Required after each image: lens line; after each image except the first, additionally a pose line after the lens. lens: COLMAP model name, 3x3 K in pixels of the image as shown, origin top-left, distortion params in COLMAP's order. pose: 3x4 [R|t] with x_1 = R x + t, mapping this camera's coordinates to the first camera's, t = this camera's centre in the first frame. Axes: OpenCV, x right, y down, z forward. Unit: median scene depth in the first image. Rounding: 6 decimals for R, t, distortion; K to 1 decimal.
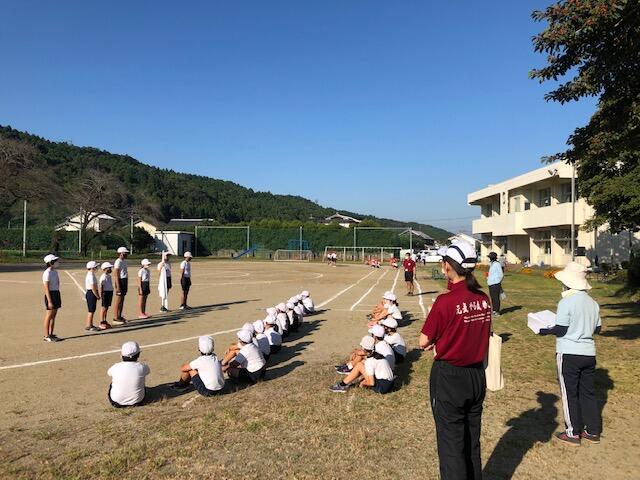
lens RADIAL K [[513.6, 0, 320.0], [0, 513.6, 240.0], [0, 0, 1]] dist [0.011343, -0.003551]
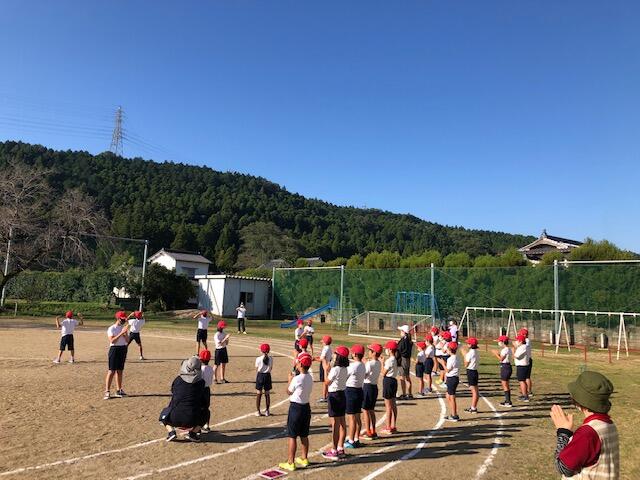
lens RADIAL K [[513.6, 0, 320.0], [0, 513.6, 240.0], [0, 0, 1]] dist [0.095074, -0.165443]
pose [[0.824831, -0.049929, -0.563170, 0.143269], [-0.020443, 0.992808, -0.117962, 0.010204], [0.565010, 0.108812, 0.817878, 0.546310]]
